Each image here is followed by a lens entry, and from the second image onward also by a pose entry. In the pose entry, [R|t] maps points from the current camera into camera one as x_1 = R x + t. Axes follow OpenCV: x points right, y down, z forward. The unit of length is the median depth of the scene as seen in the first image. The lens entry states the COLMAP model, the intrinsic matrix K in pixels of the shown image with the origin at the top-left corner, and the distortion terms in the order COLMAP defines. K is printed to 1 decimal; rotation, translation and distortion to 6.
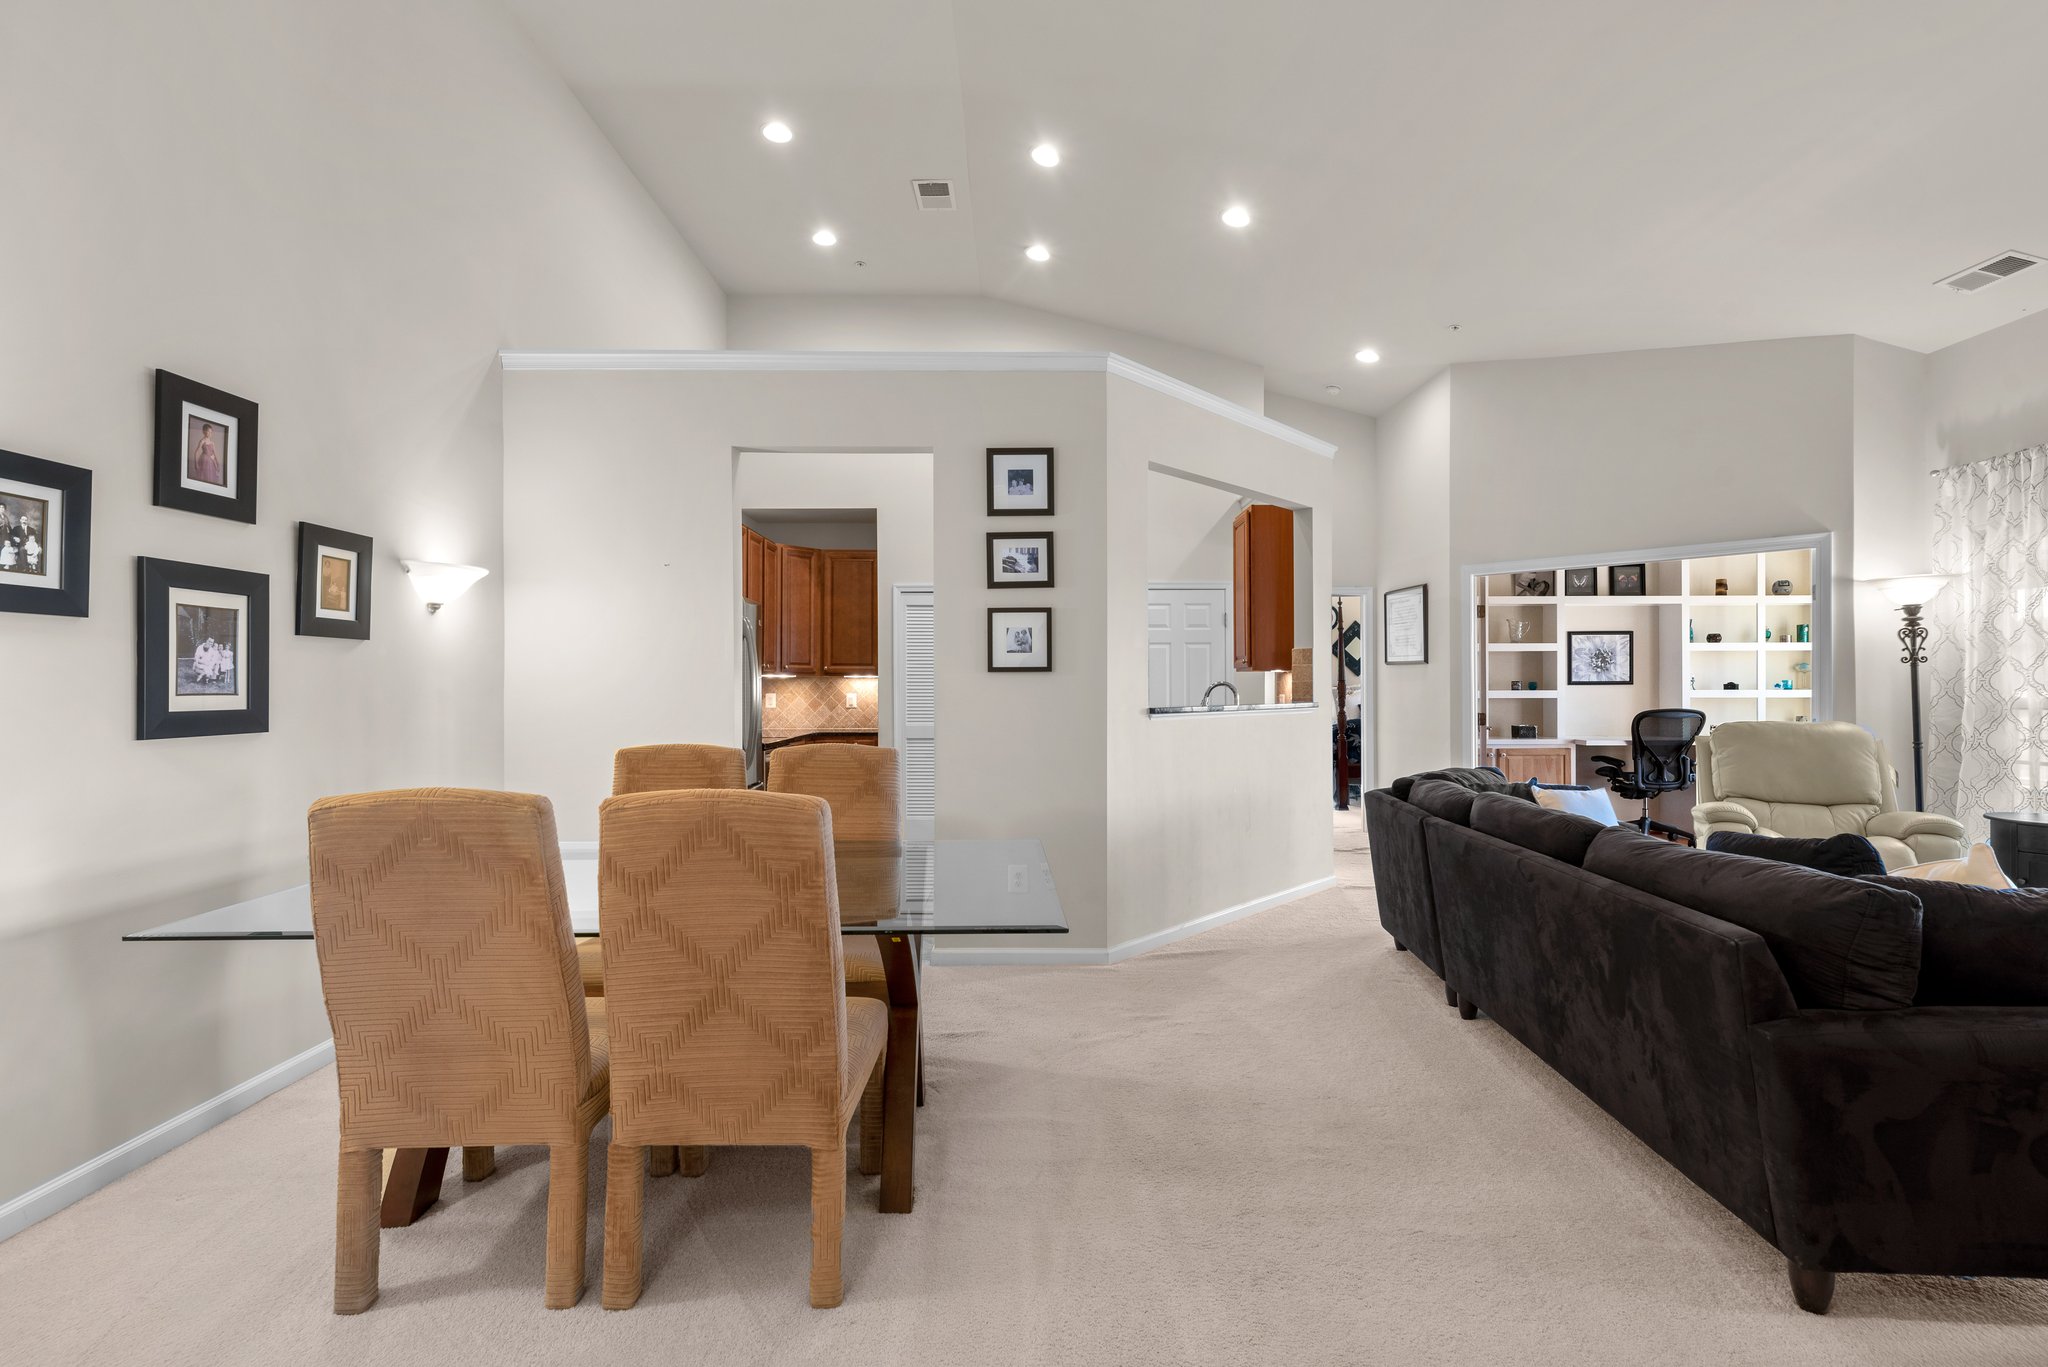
lens RADIAL K [[920.7, 0, 1026.6], [0, 920.7, 684.9], [0, 0, 1]] dist [0.002243, 0.000122]
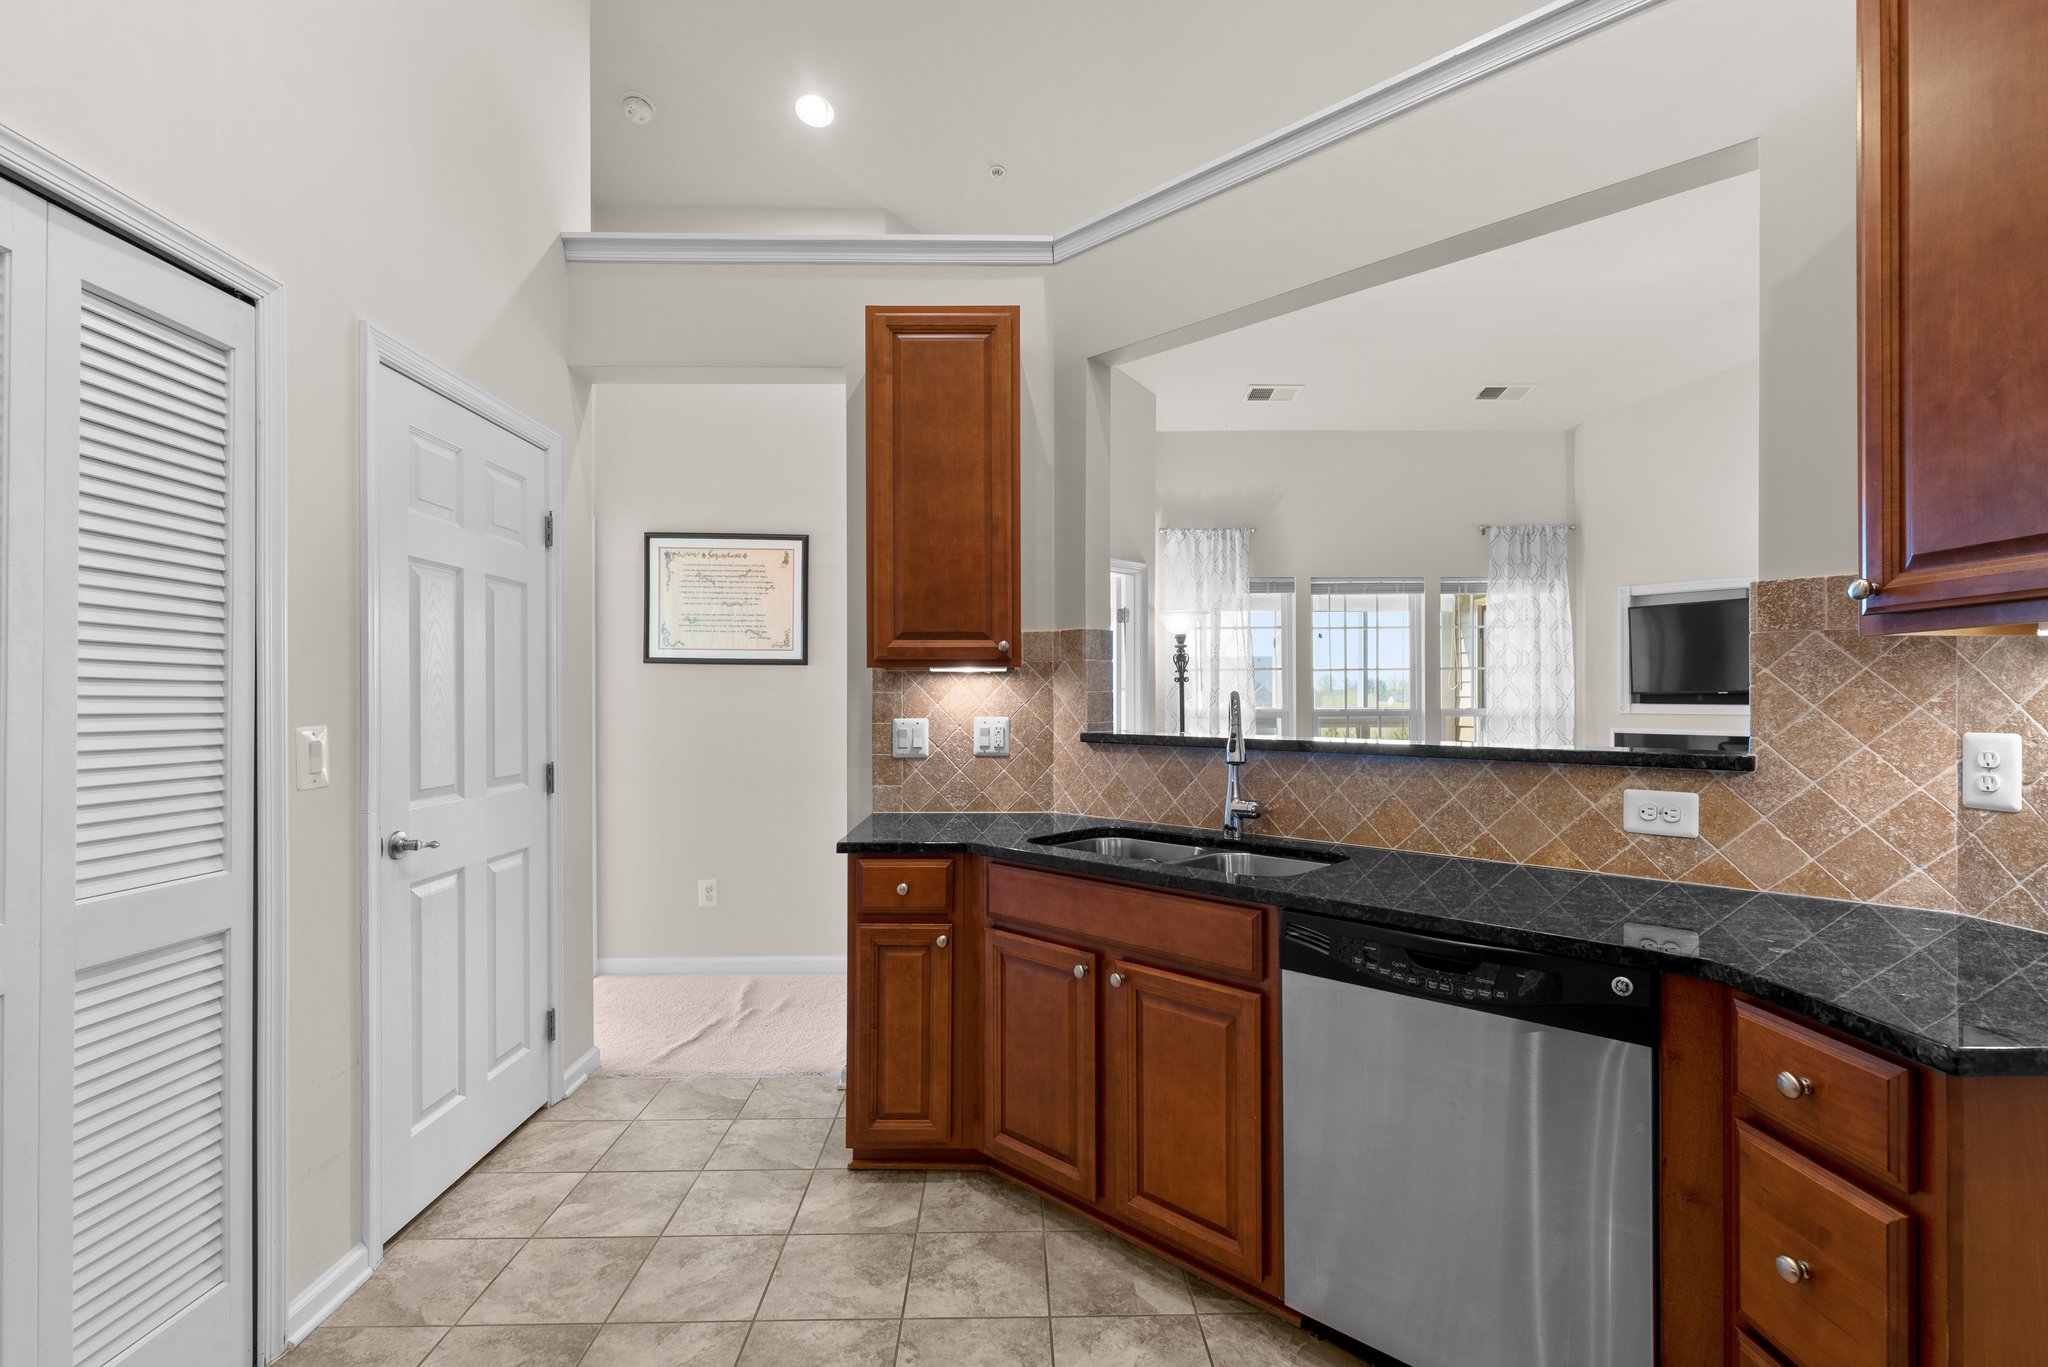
lens RADIAL K [[922.8, 0, 1022.8], [0, 922.8, 700.3], [0, 0, 1]] dist [0.001547, -0.000271]
pose [[-0.007835, 0.000614, 0.999969, -0.190714], [-0.000844, 0.999999, -0.000621, 0.000931], [-0.999969, -0.000849, -0.007834, 0.884465]]
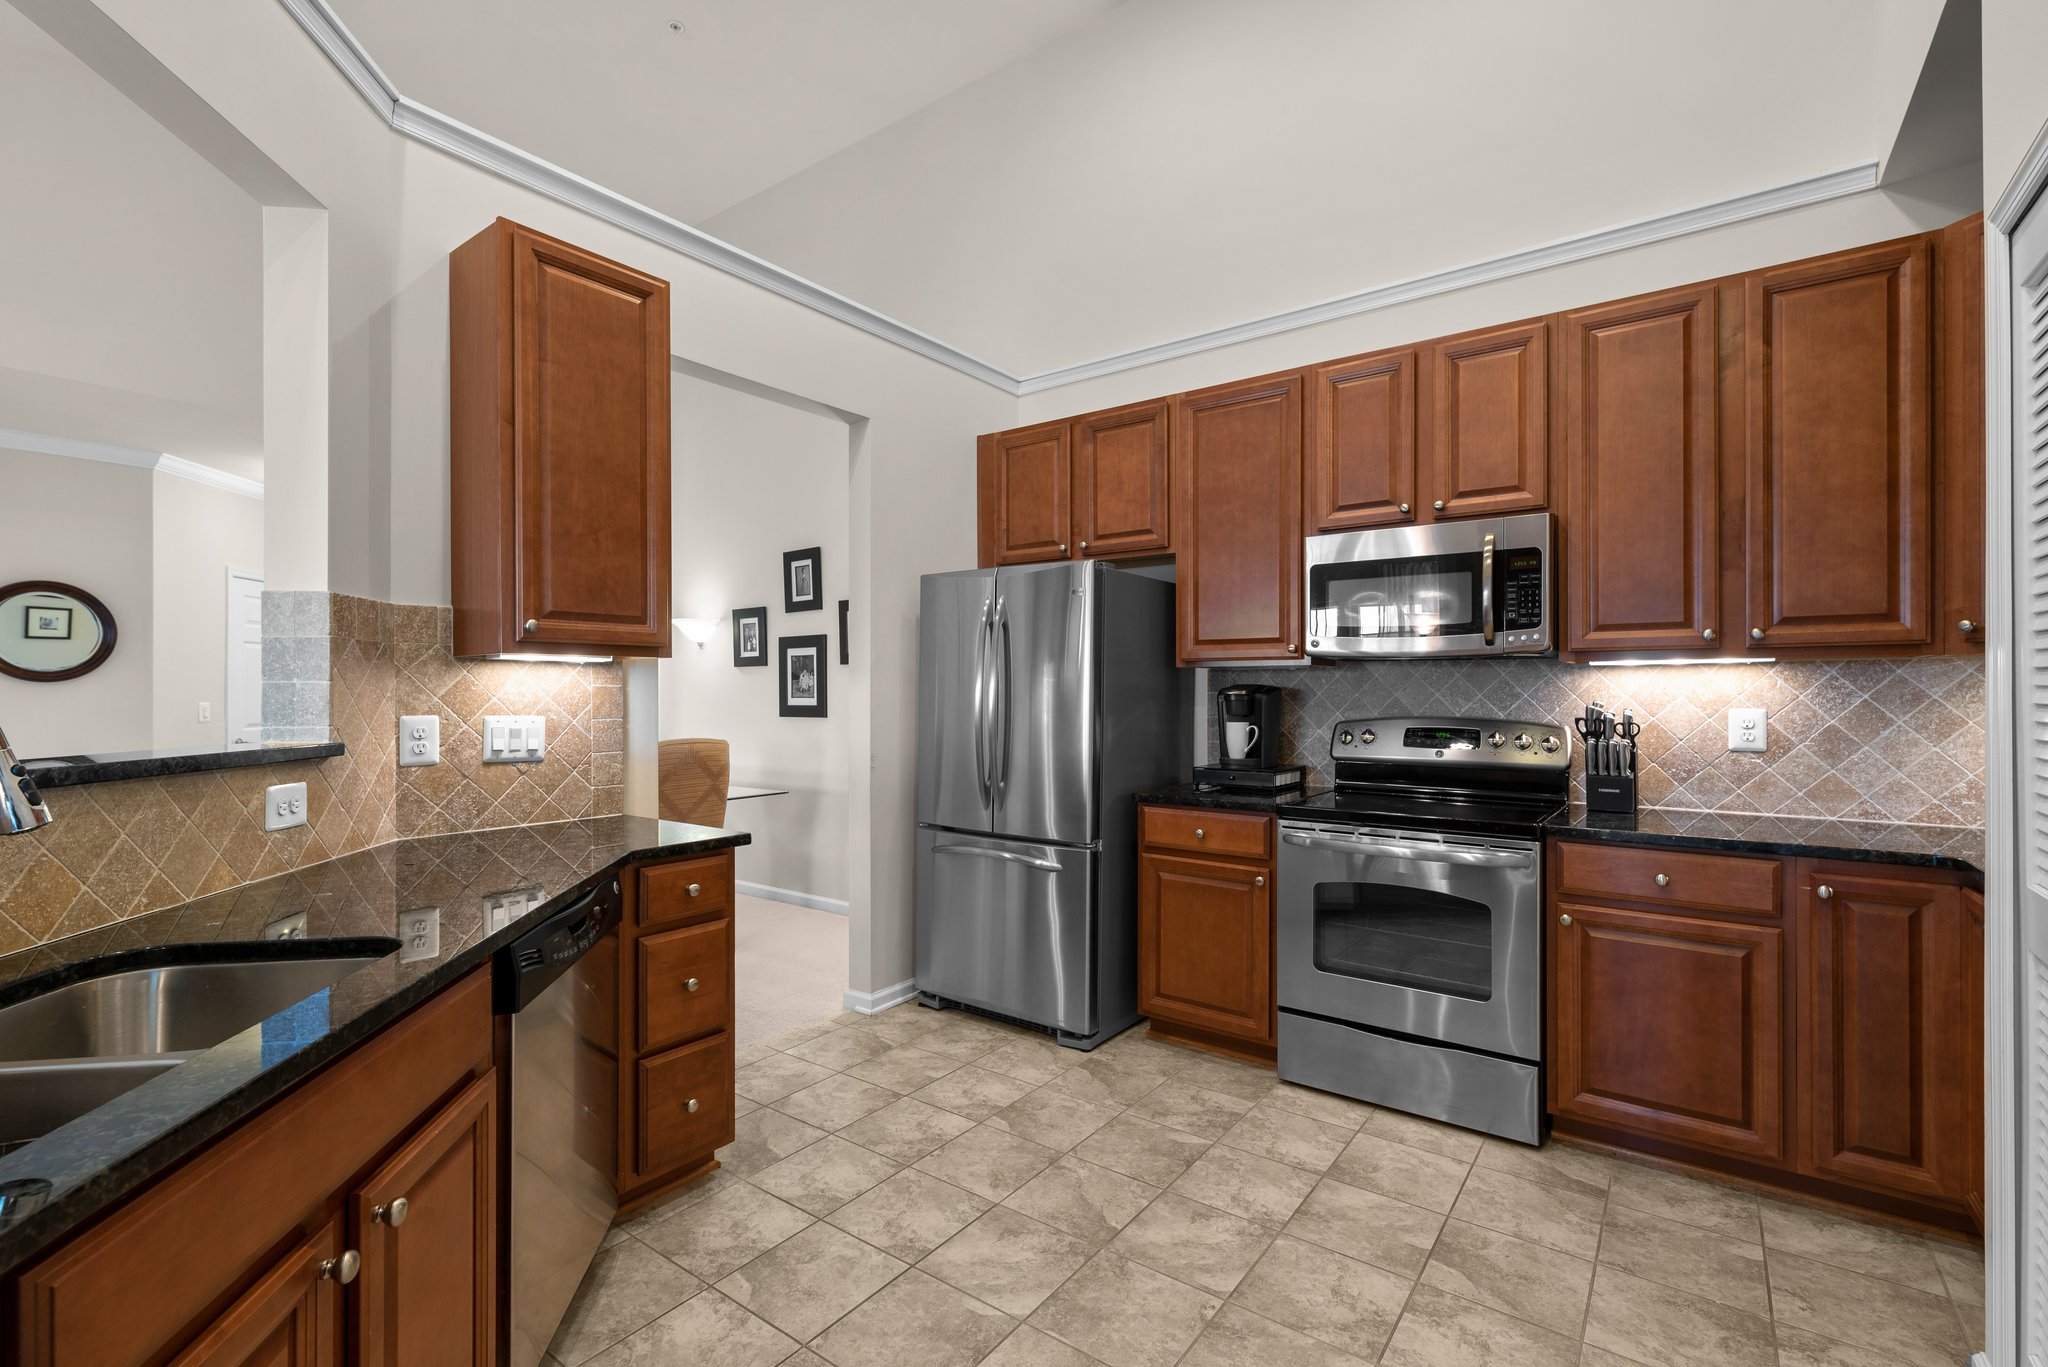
lens RADIAL K [[911.9, 0, 1023.8], [0, 911.9, 685.4], [0, 0, 1]] dist [0.003472, -0.000607]
pose [[-0.604468, -0.004676, -0.796616, 0.175718], [0.003791, 0.999955, -0.008746, 0.001031], [0.796621, -0.008306, -0.604422, 1.039317]]
